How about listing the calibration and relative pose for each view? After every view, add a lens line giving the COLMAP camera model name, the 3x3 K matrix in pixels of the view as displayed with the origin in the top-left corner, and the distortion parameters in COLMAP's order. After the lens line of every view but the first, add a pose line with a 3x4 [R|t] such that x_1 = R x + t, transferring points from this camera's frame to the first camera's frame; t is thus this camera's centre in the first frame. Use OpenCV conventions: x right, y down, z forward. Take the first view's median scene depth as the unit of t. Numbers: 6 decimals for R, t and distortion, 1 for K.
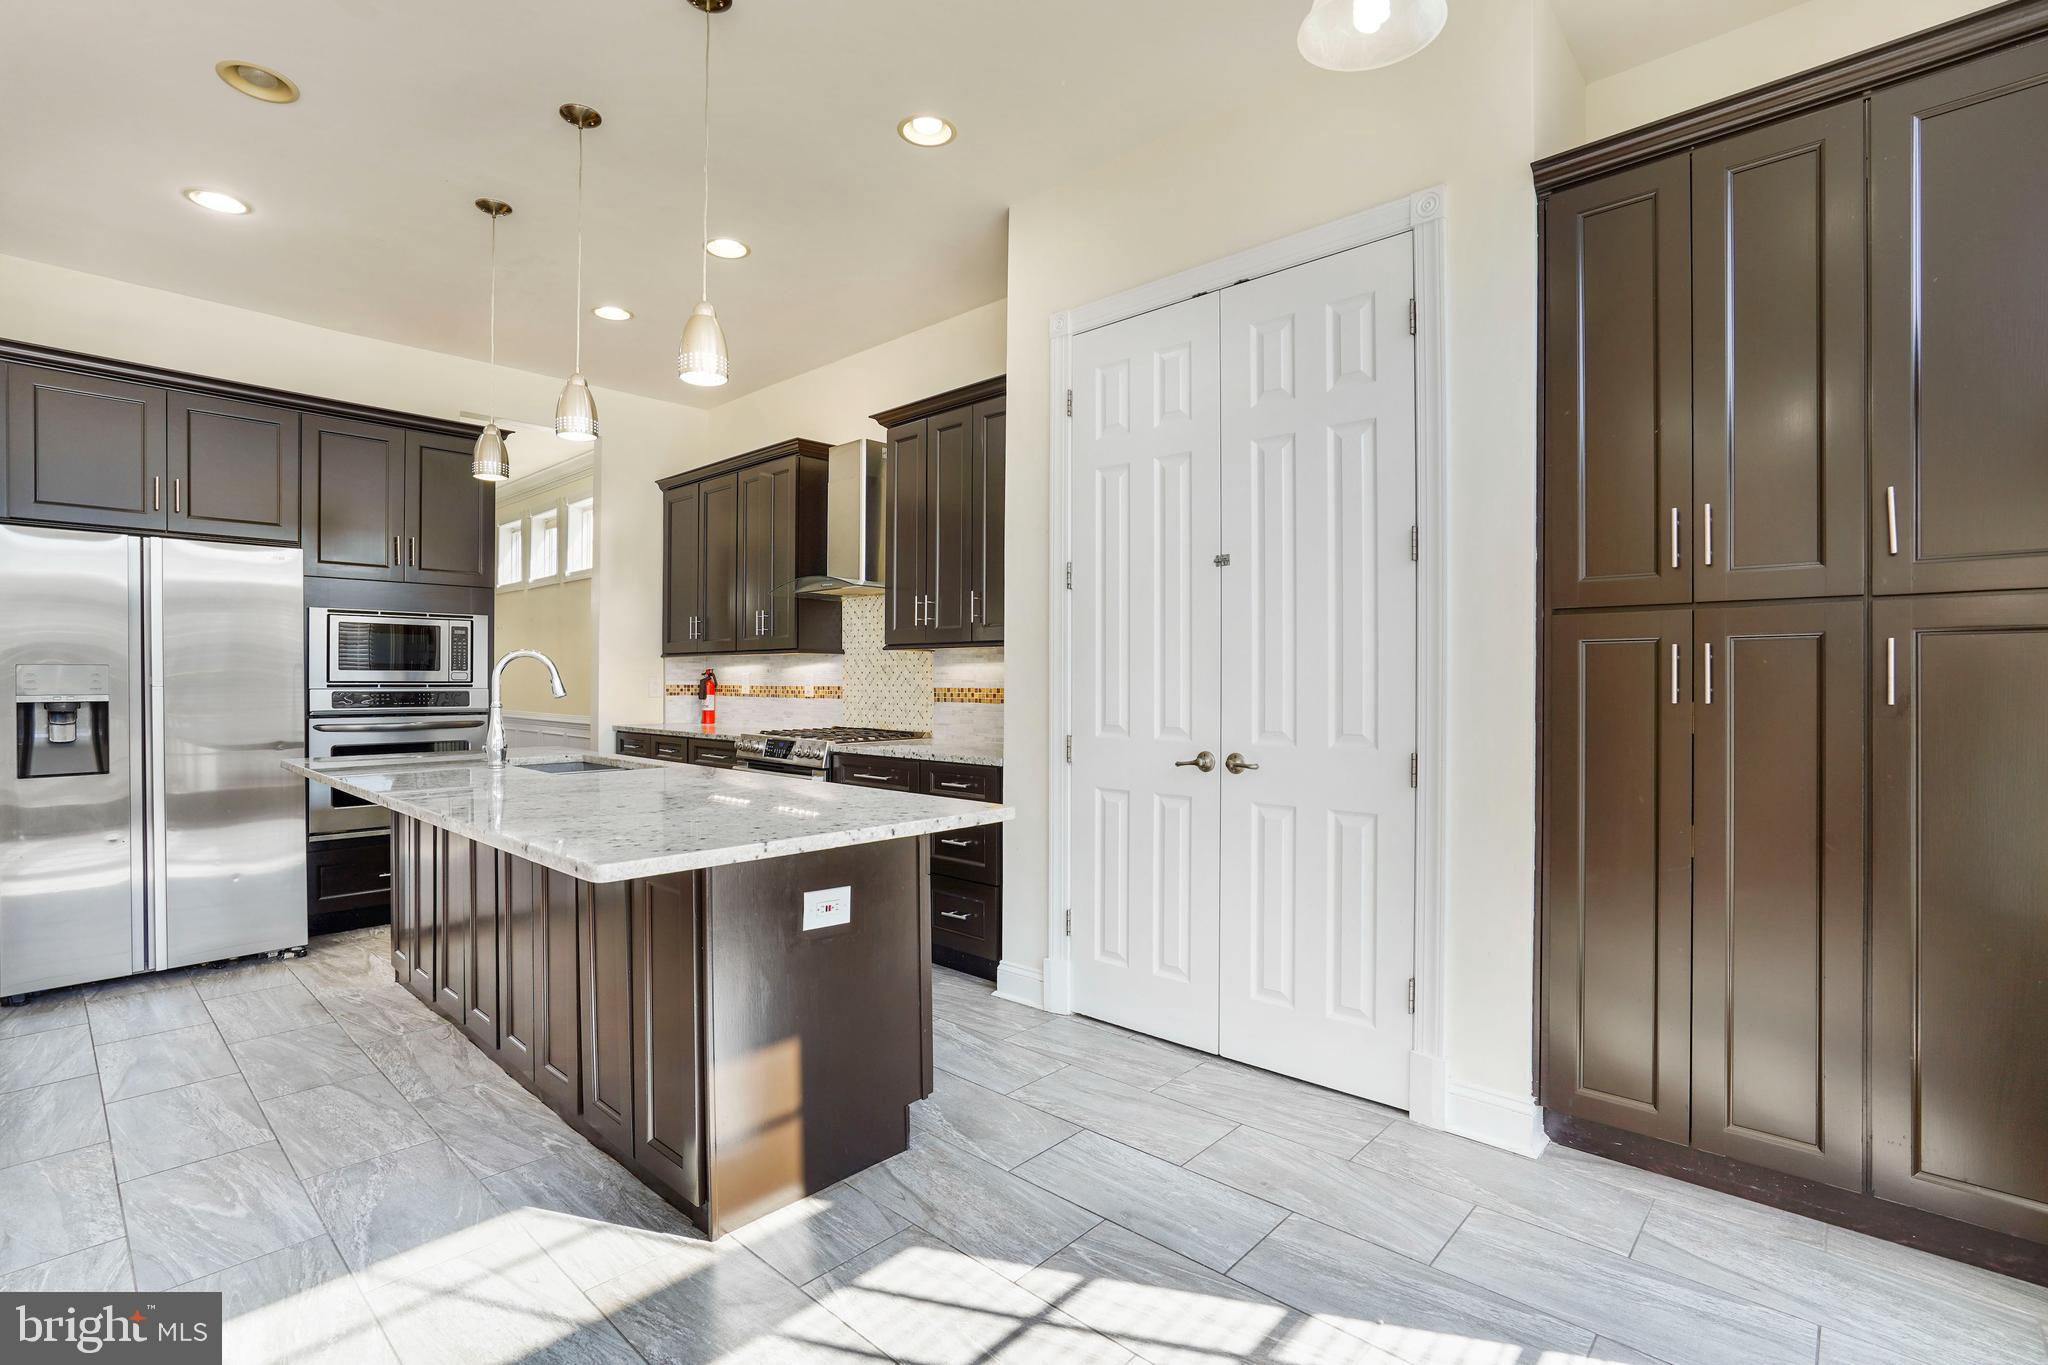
lens RADIAL K [[951.4, 0, 1029.6], [0, 951.4, 671.4], [0, 0, 1]] dist [-0.033299, 0.007577]
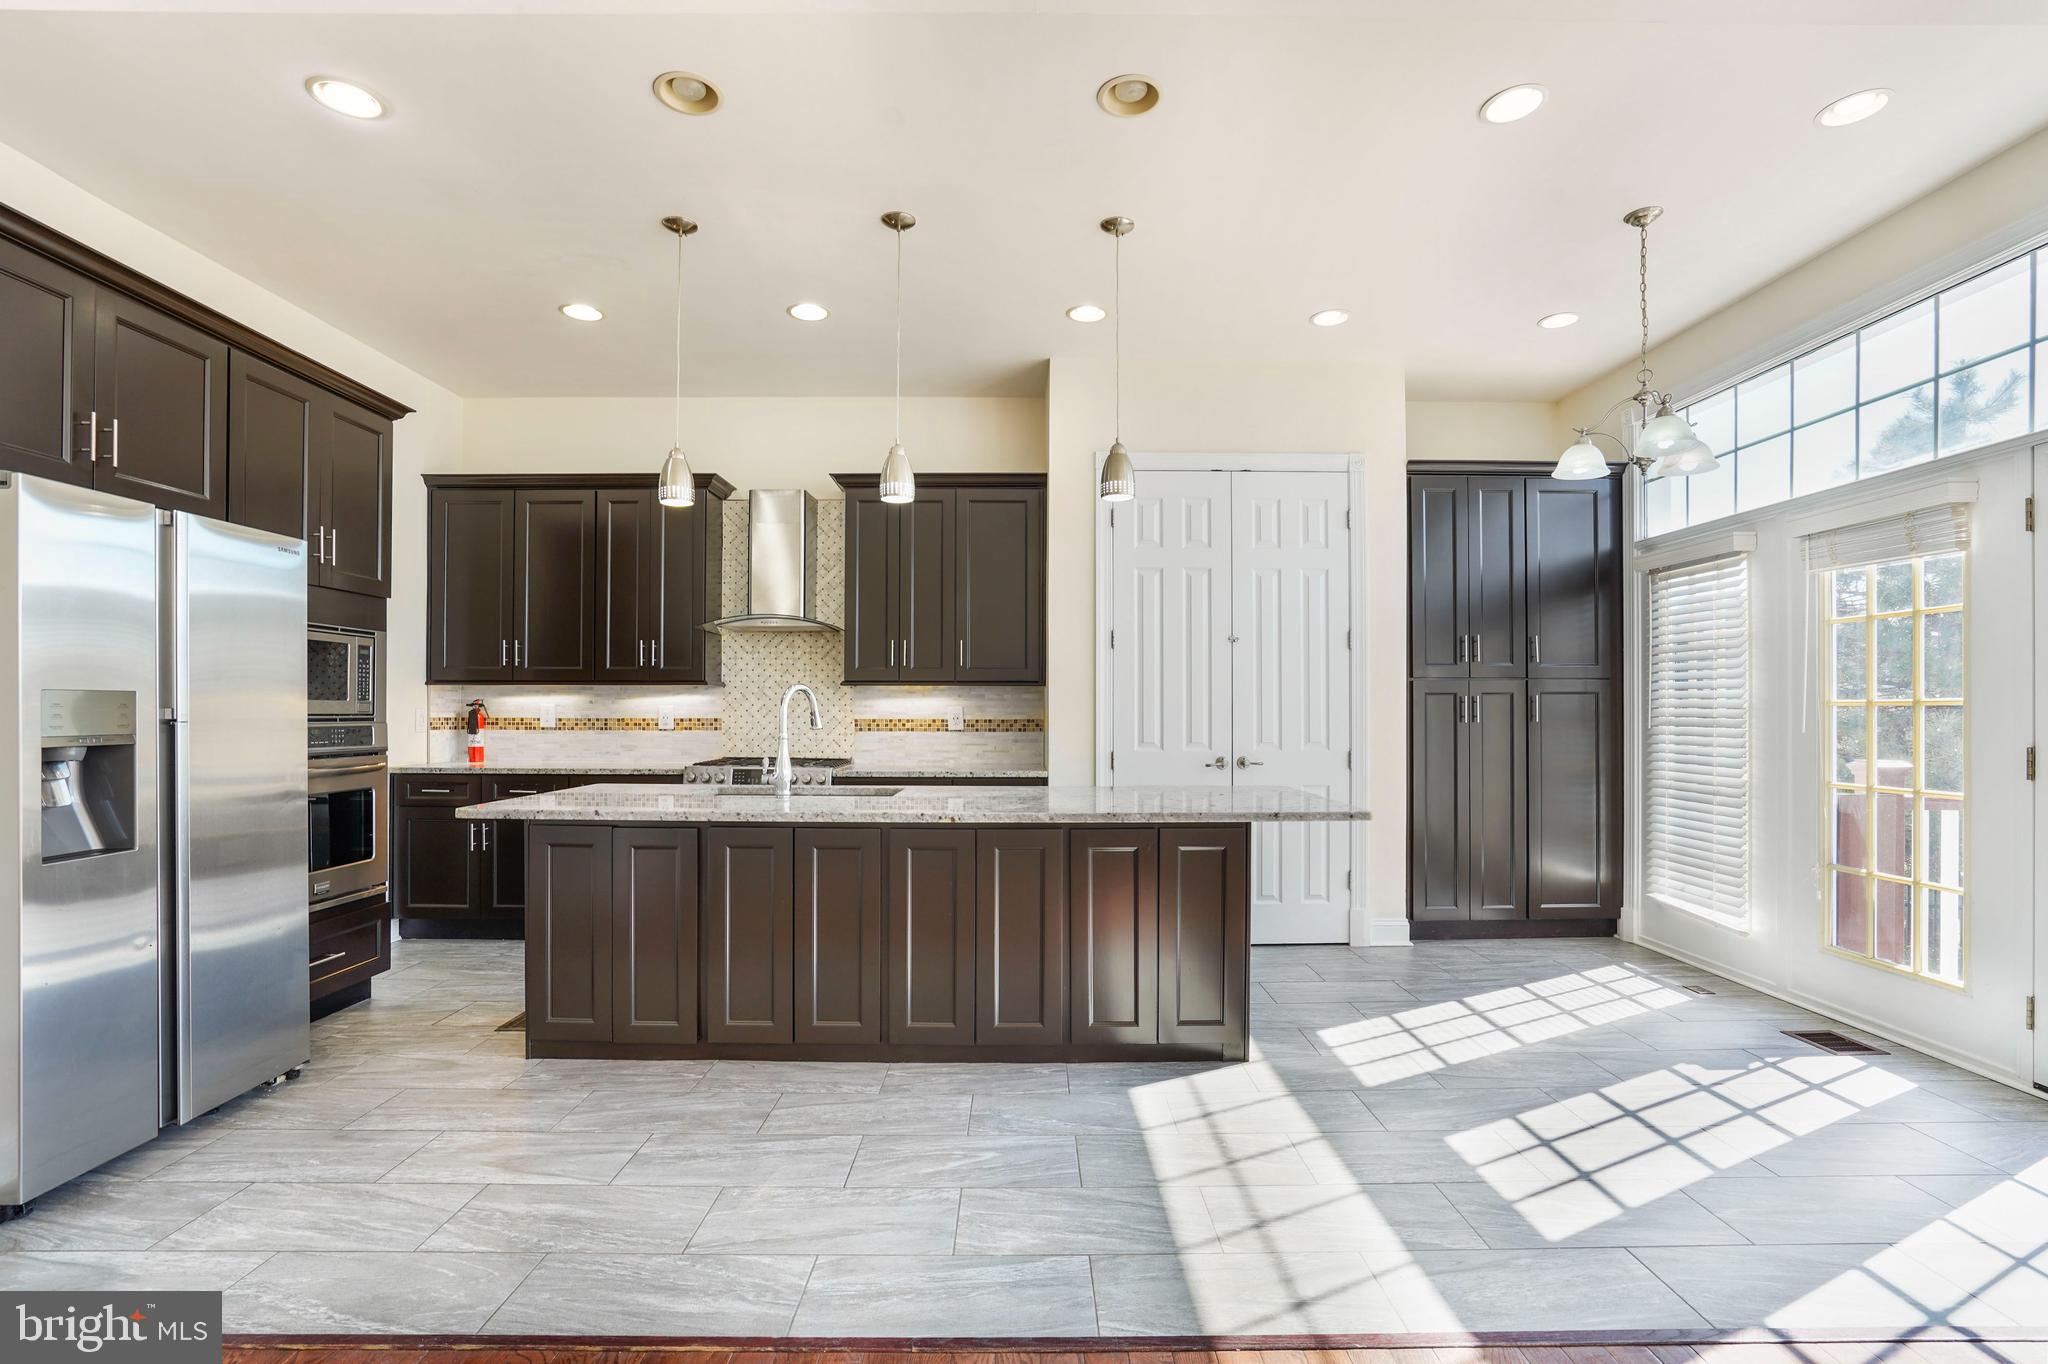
lens RADIAL K [[951.4, 0, 1036.4], [0, 951.4, 704.1], [0, 0, 1]] dist [-0.033299, 0.007577]
pose [[0.723839, 0.006072, 0.689942, -0.737528], [-0.006744, 0.999976, -0.001726, 0.000126], [-0.689936, -0.003404, 0.723862, 0.031578]]
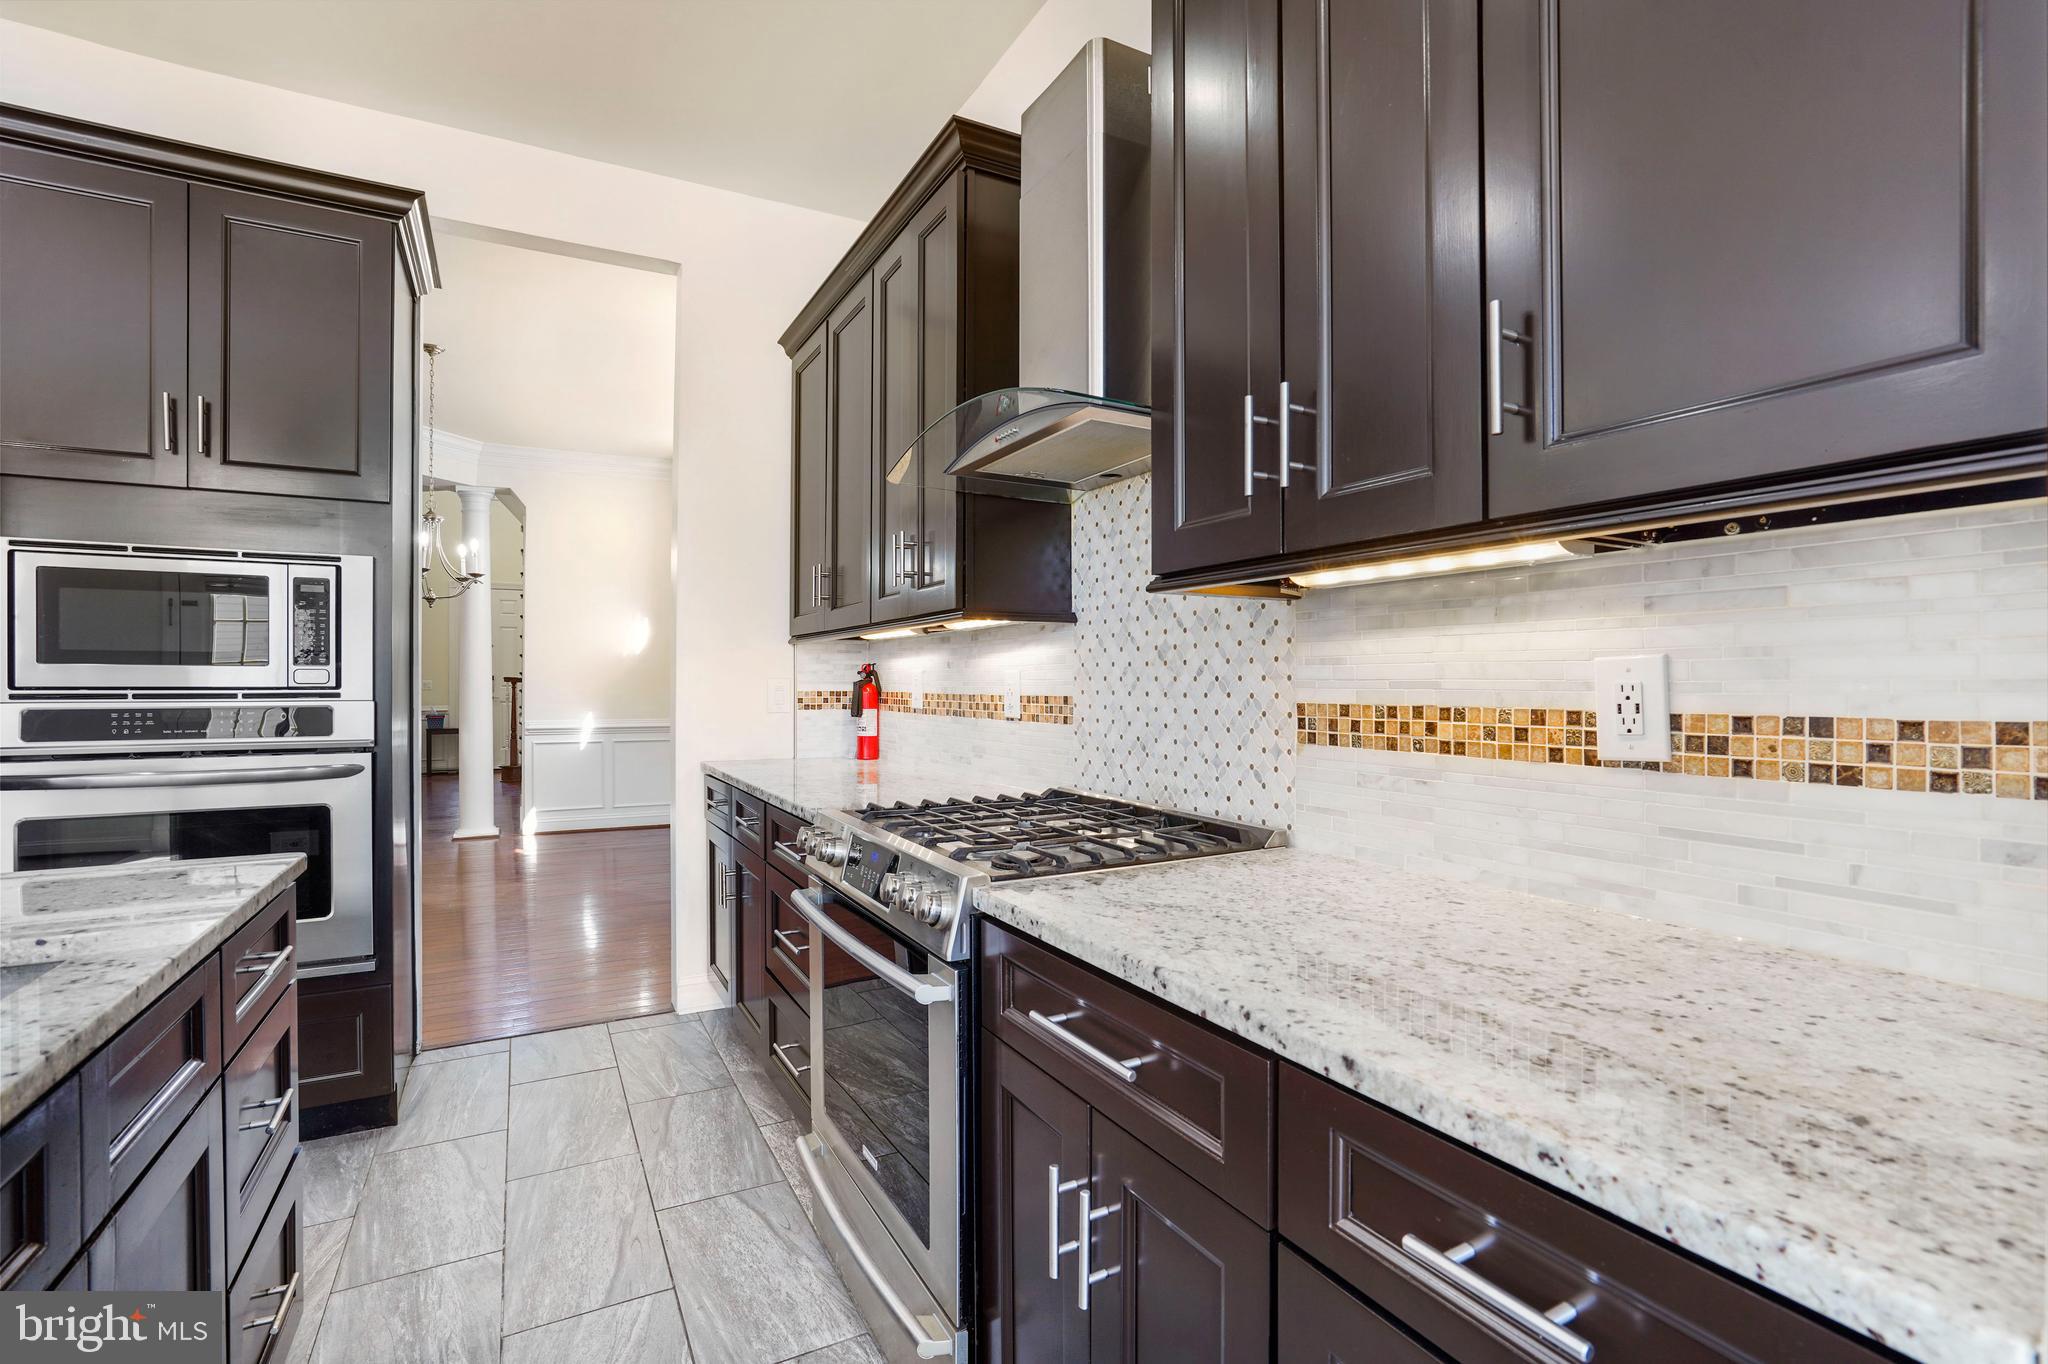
lens RADIAL K [[951.4, 0, 1028.8], [0, 951.4, 682.6], [0, 0, 1]] dist [-0.033299, 0.007577]
pose [[0.945700, -0.002446, -0.325031, -0.081941], [0.005462, 0.999950, 0.008365, 0.006305], [0.324994, -0.009686, 0.945666, 0.647318]]
